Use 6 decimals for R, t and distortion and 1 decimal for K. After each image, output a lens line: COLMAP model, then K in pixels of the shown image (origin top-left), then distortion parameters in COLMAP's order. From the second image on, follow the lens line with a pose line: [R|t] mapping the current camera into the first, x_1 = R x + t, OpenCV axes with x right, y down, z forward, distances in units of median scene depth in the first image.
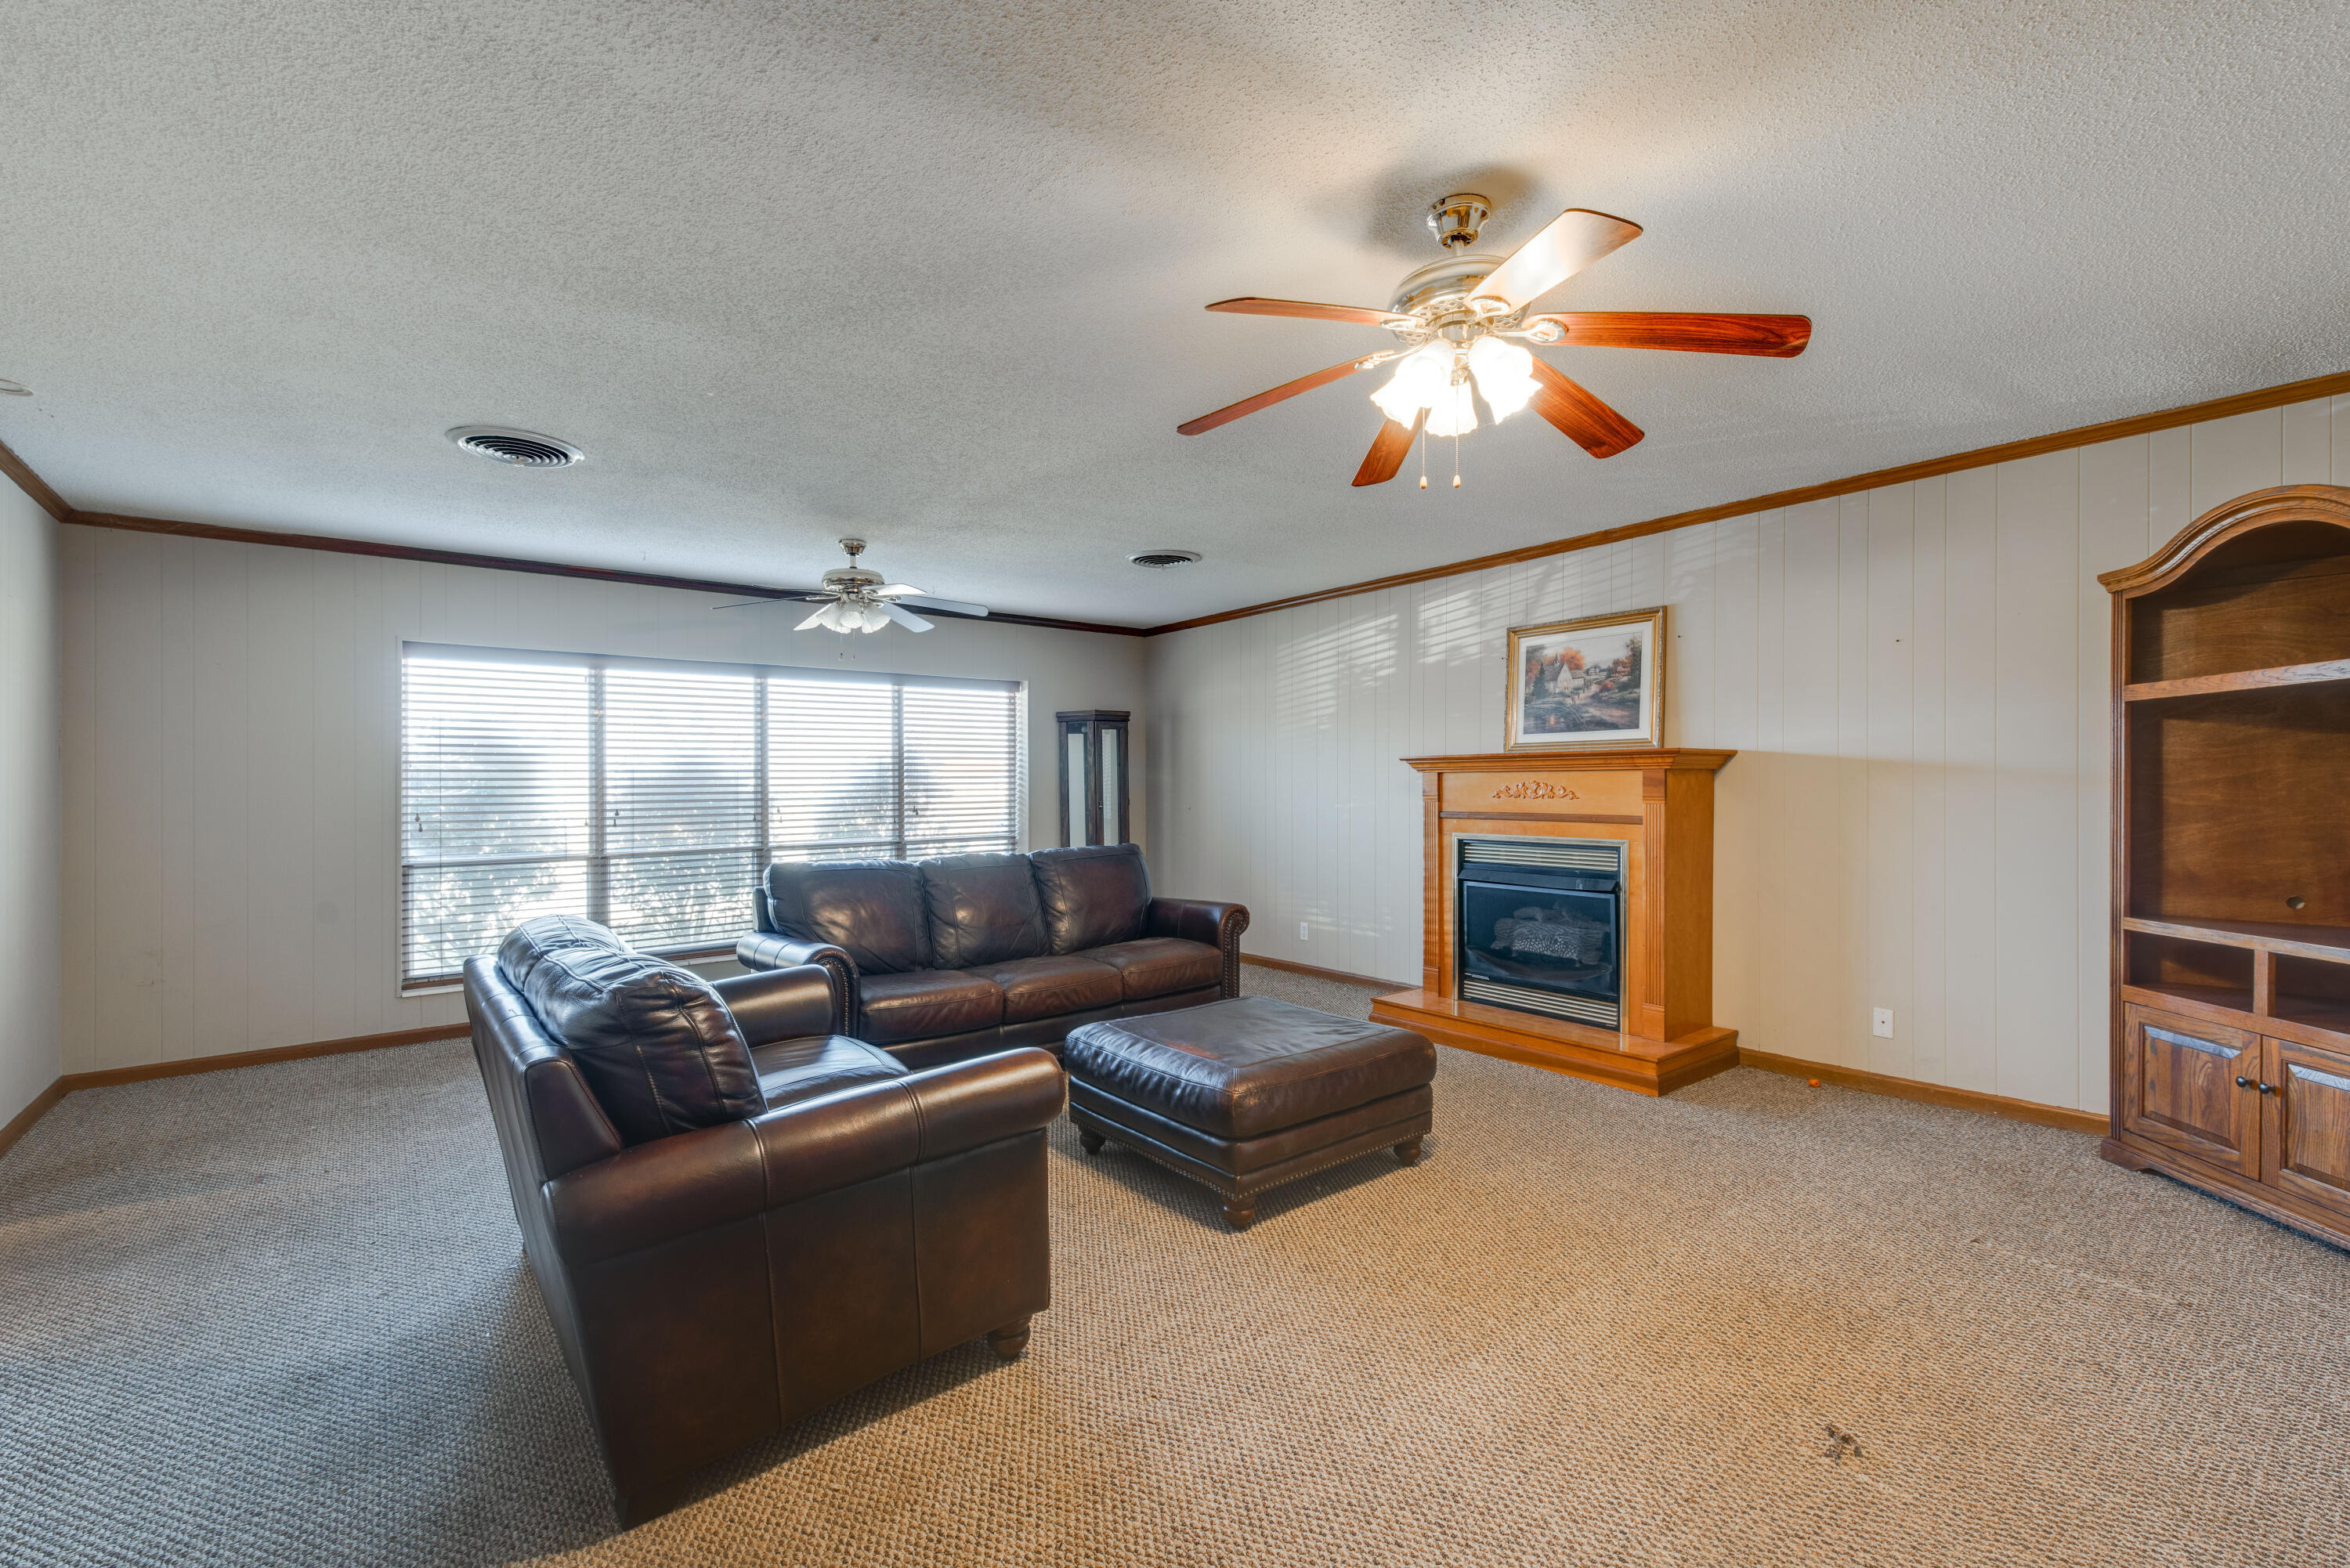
lens RADIAL K [[1009.8, 0, 1162.4], [0, 1009.8, 792.4], [0, 0, 1]] dist [-0.001717, -0.006635]
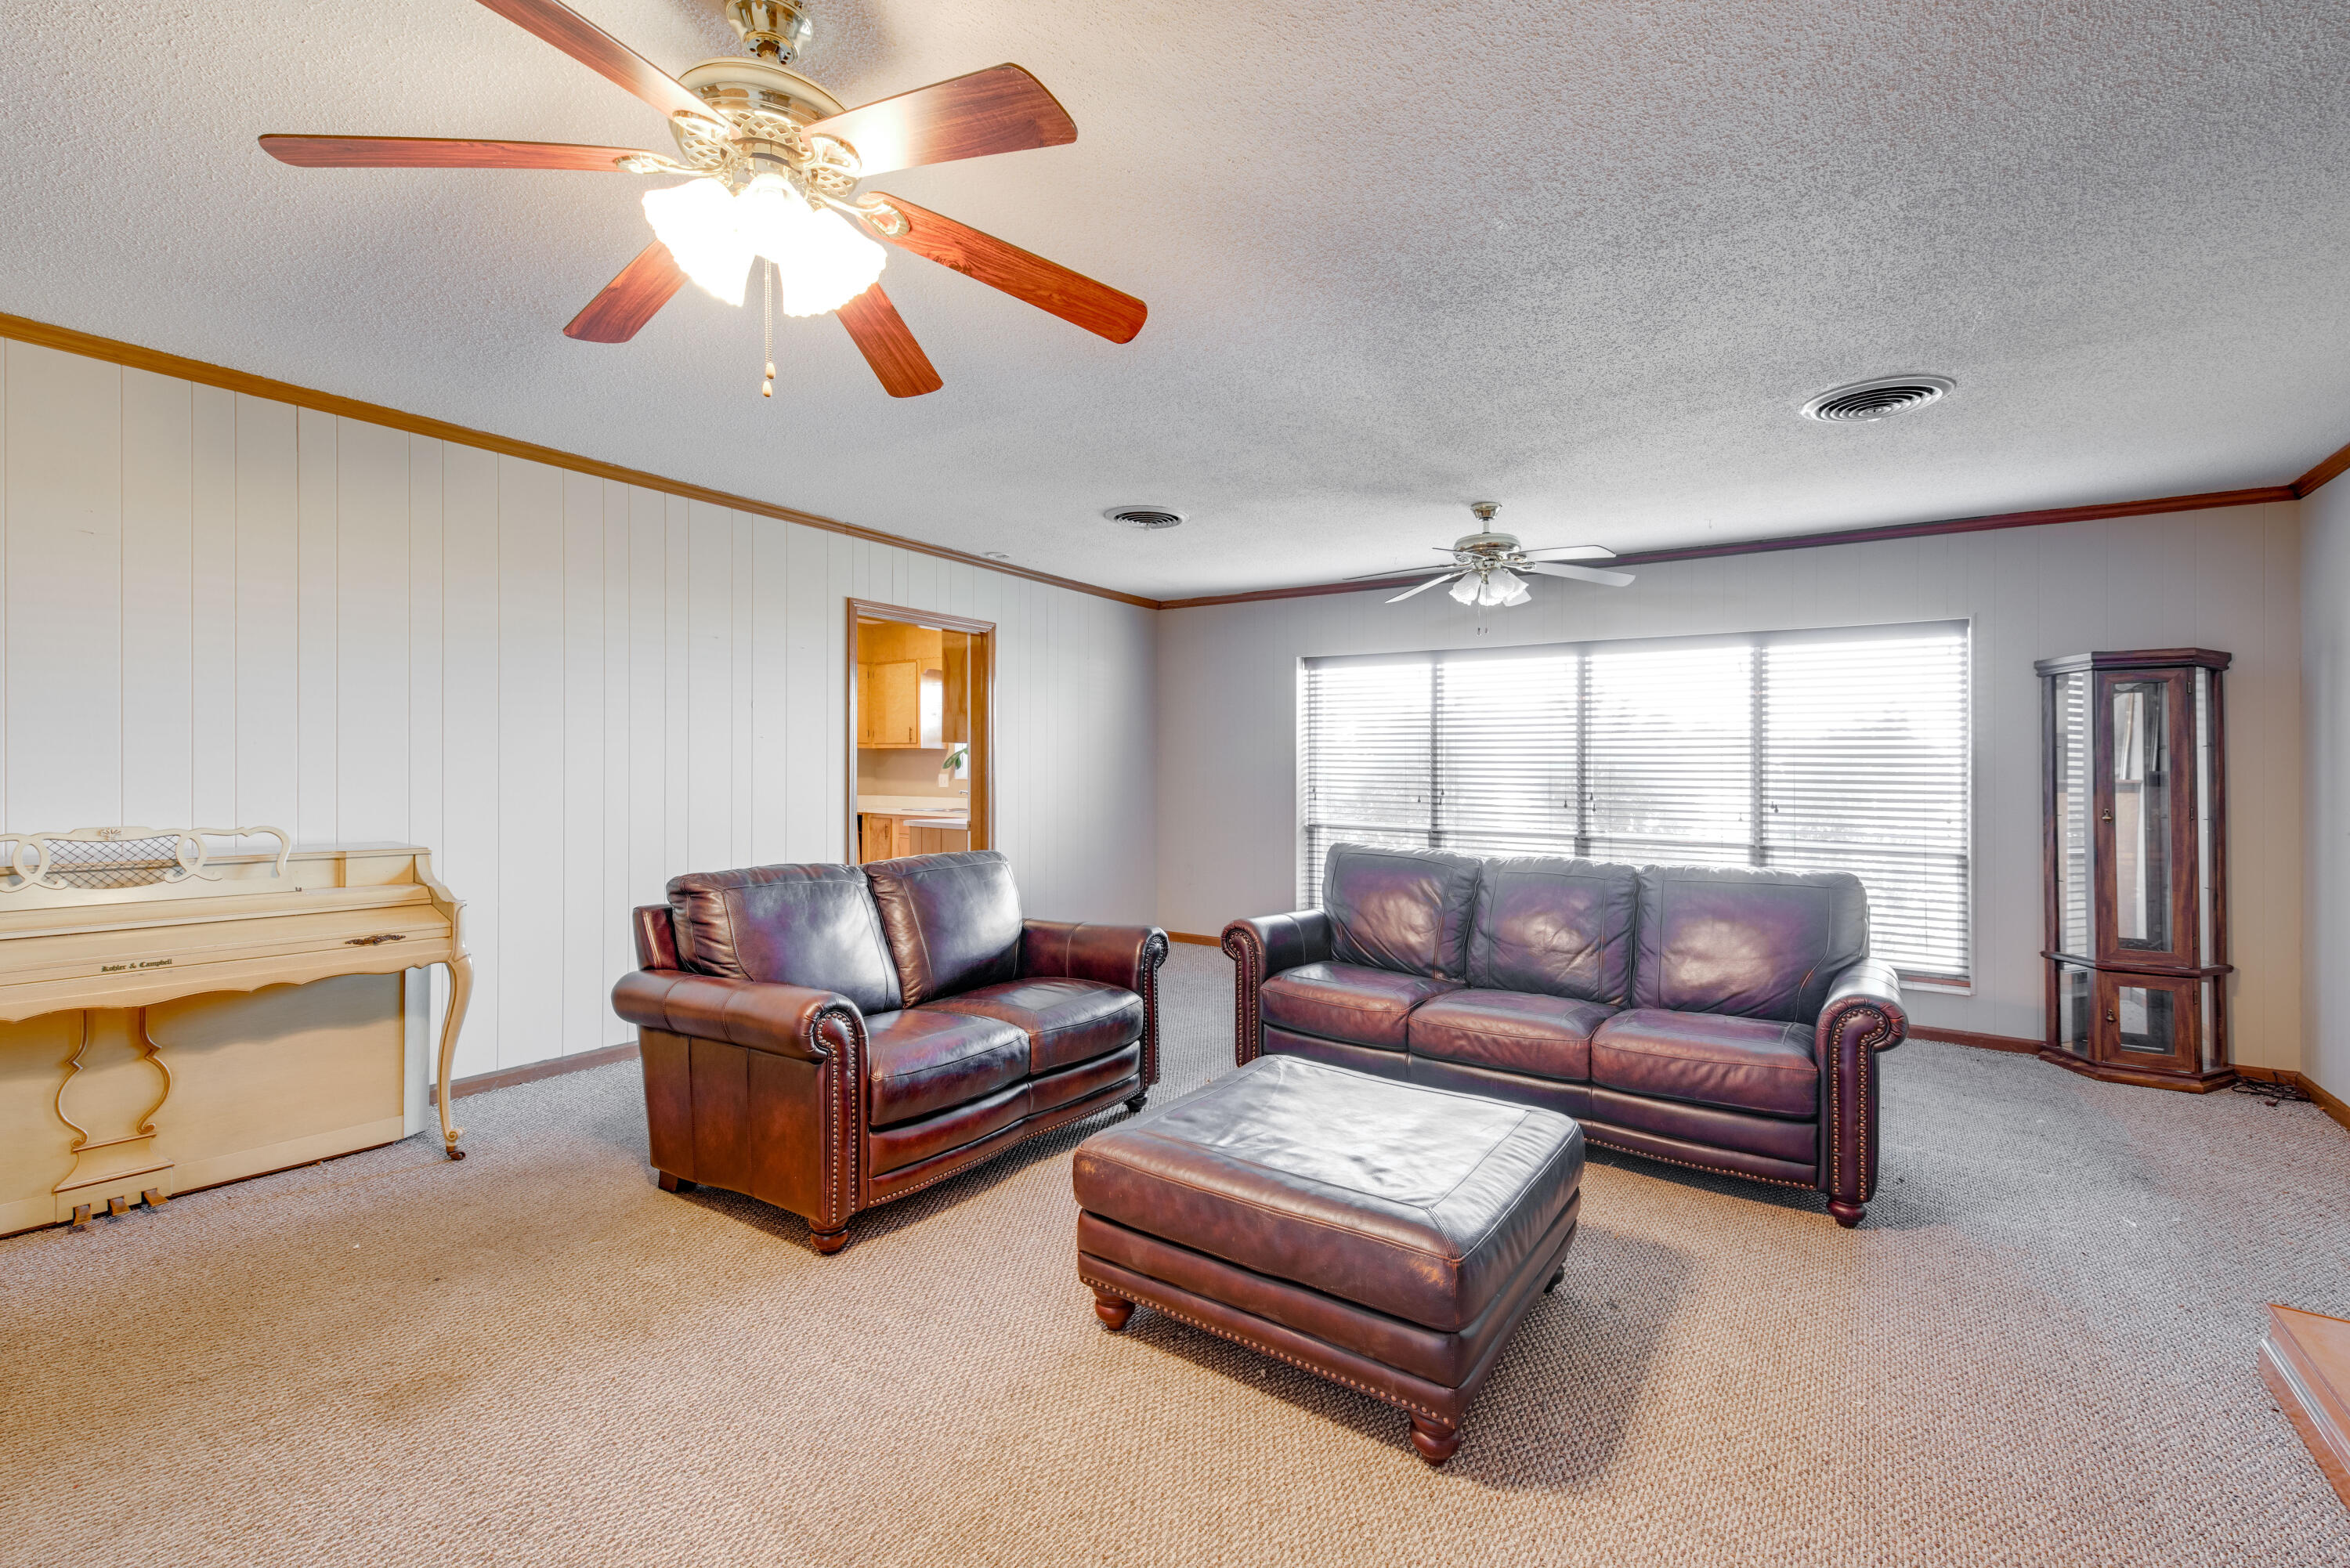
lens RADIAL K [[1009.8, 0, 1154.2], [0, 1009.8, 764.2], [0, 0, 1]] dist [-0.001717, -0.006635]
pose [[0.276920, 0.007444, -0.960864, 0.485508], [-0.018416, 0.999827, 0.002438, -0.009492], [0.960716, 0.017020, 0.277010, 0.458746]]
